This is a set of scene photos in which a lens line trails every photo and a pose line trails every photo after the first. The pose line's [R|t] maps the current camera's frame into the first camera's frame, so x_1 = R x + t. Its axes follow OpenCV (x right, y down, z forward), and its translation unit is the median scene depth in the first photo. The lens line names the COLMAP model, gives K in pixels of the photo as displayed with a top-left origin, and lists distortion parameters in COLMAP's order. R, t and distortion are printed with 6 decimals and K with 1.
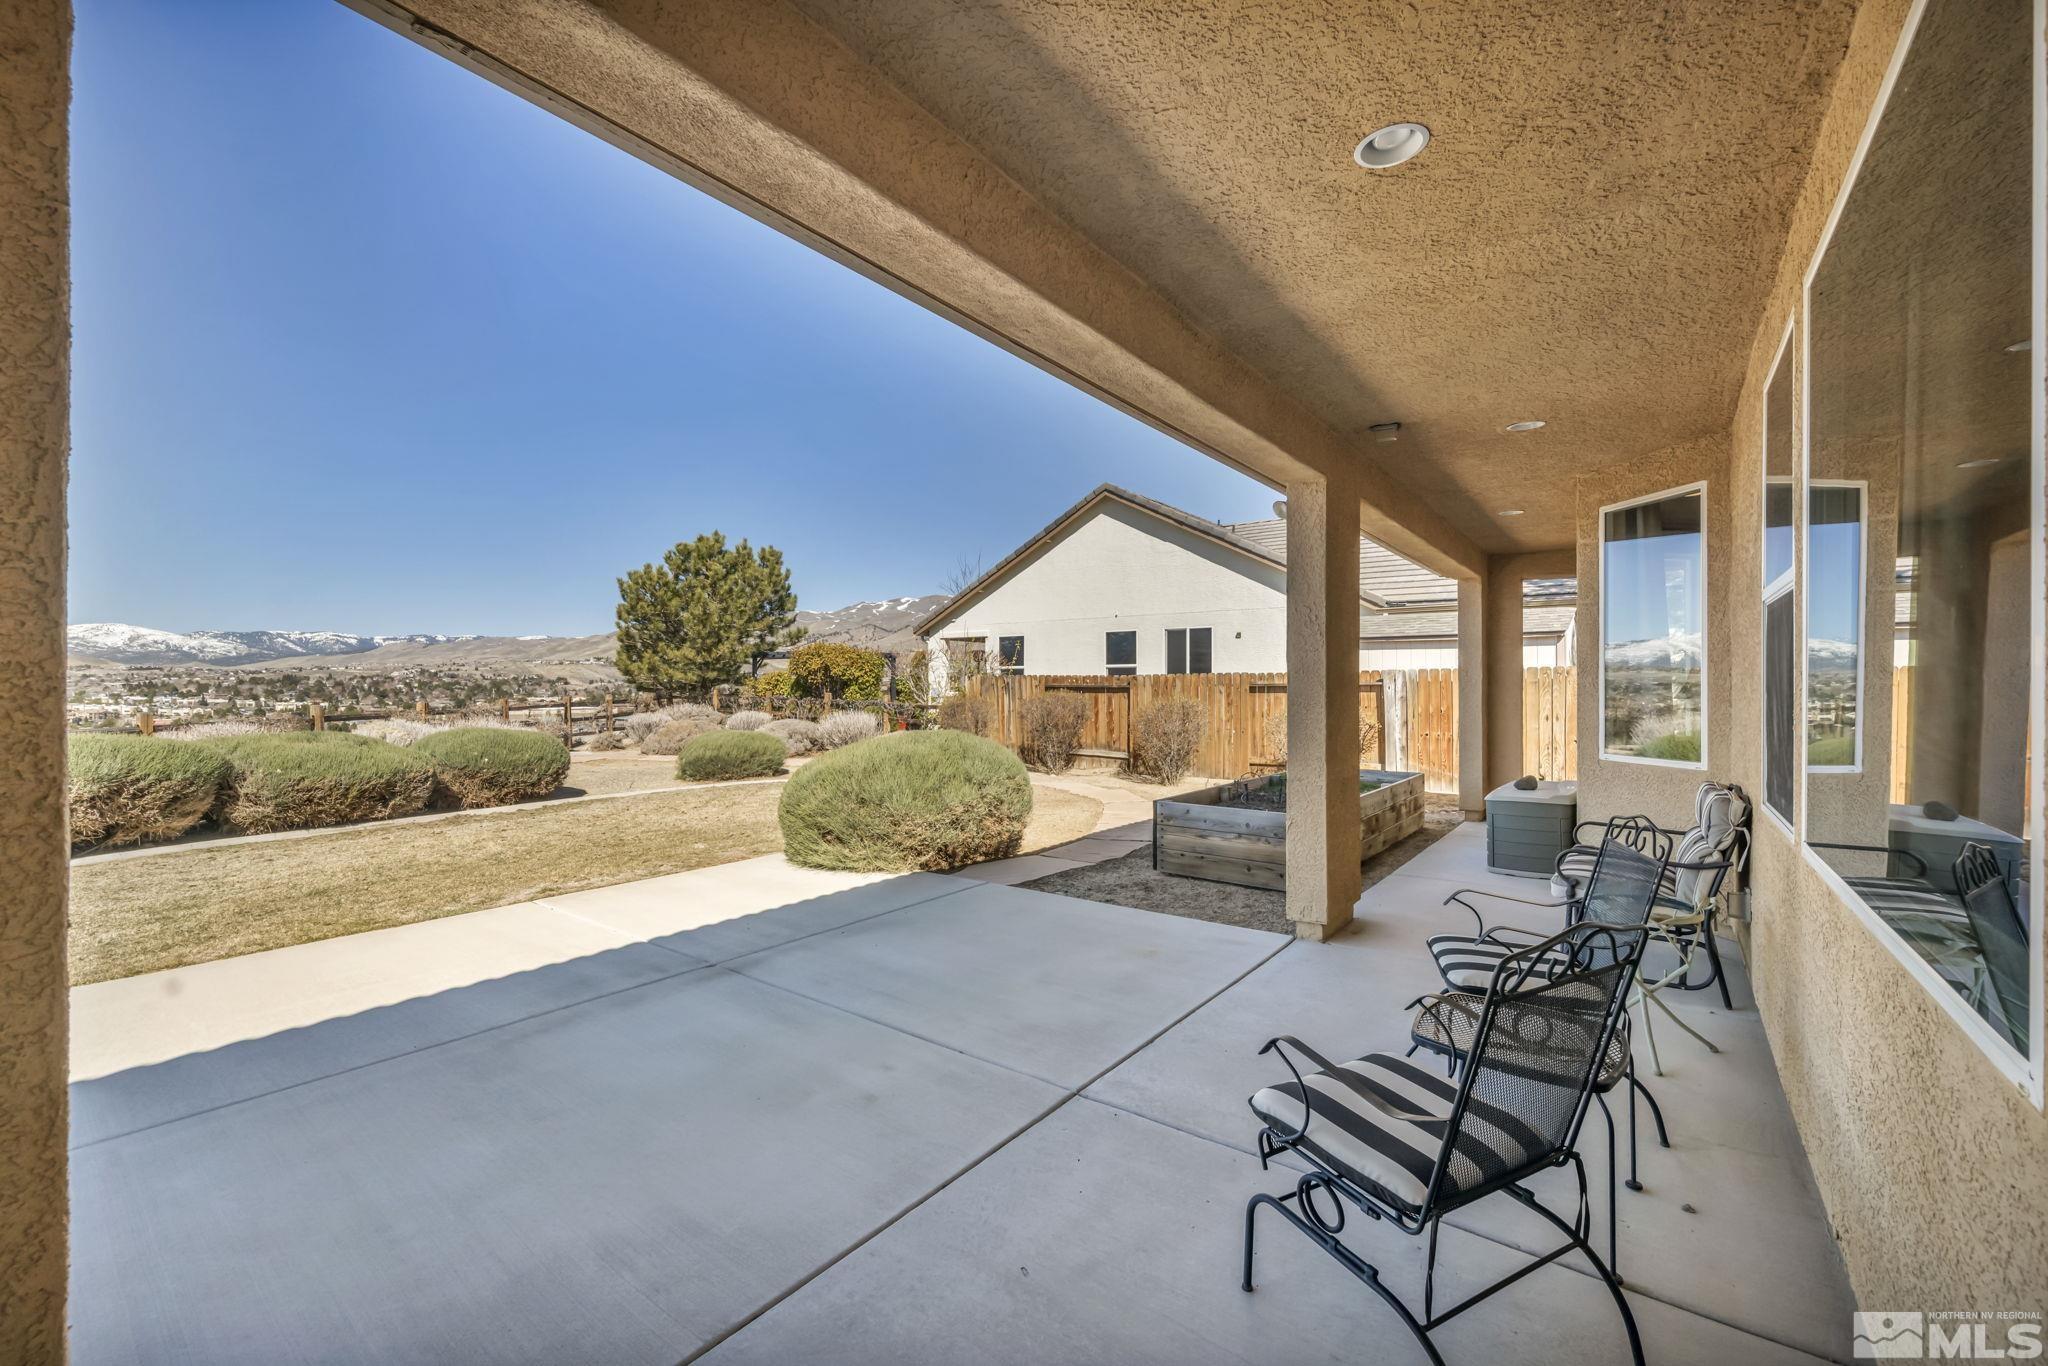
lens RADIAL K [[813.3, 0, 1020.6], [0, 813.3, 675.6], [0, 0, 1]] dist [0.002095, 0.001347]
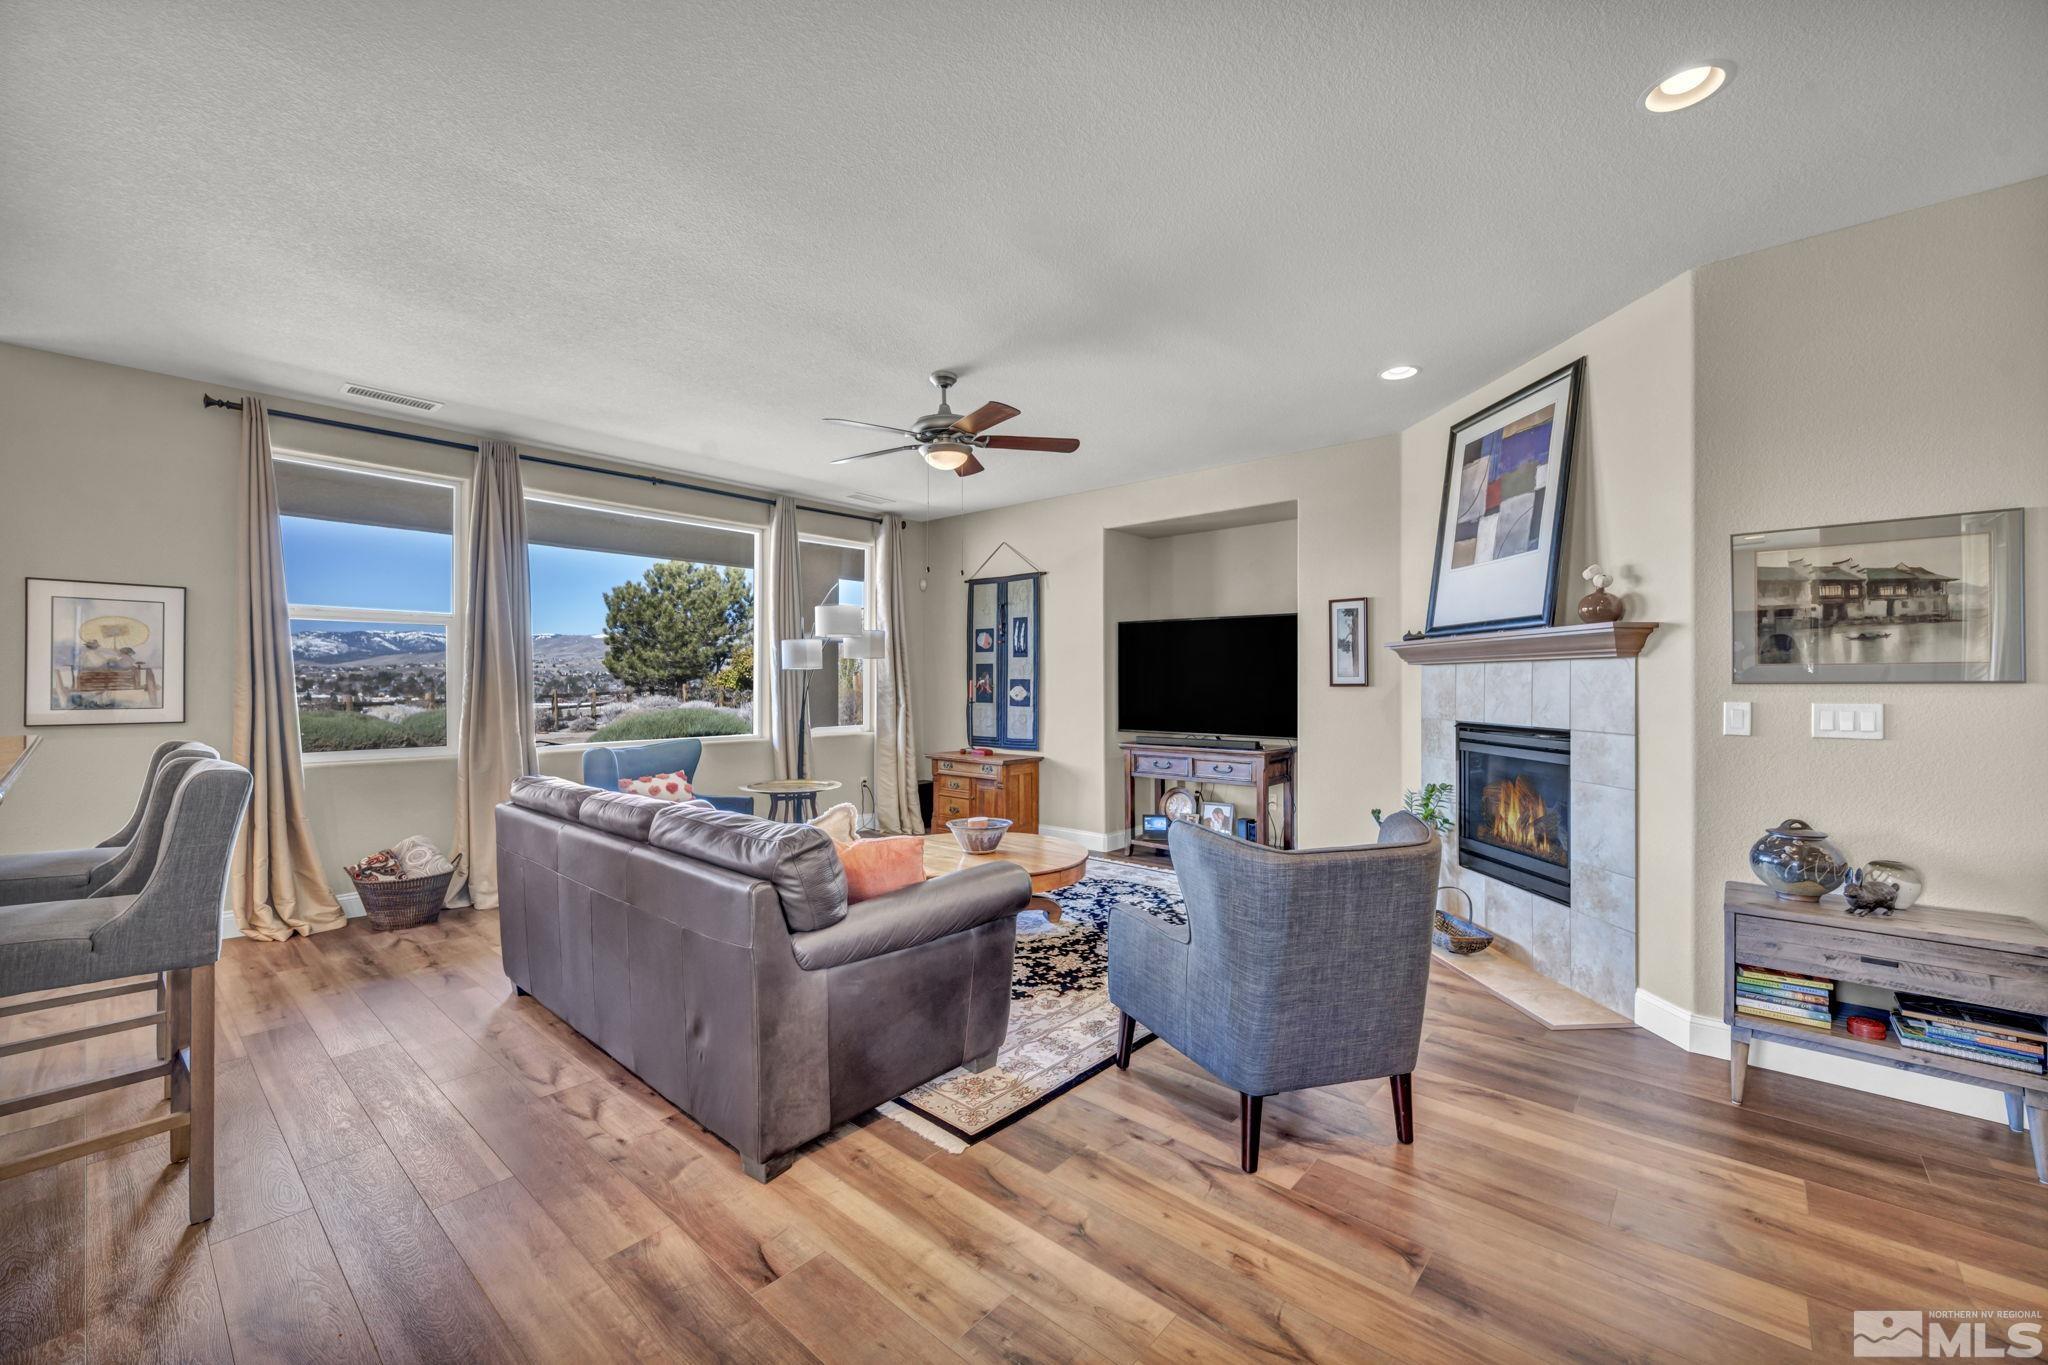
lens RADIAL K [[813.3, 0, 1025.3], [0, 813.3, 671.5], [0, 0, 1]] dist [0.002095, 0.001347]
pose [[0.997864, -0.002544, -0.065280, 0.215489], [0.002594, 0.999996, 0.000685, -0.000897], [0.065278, -0.000852, 0.997867, -0.177257]]
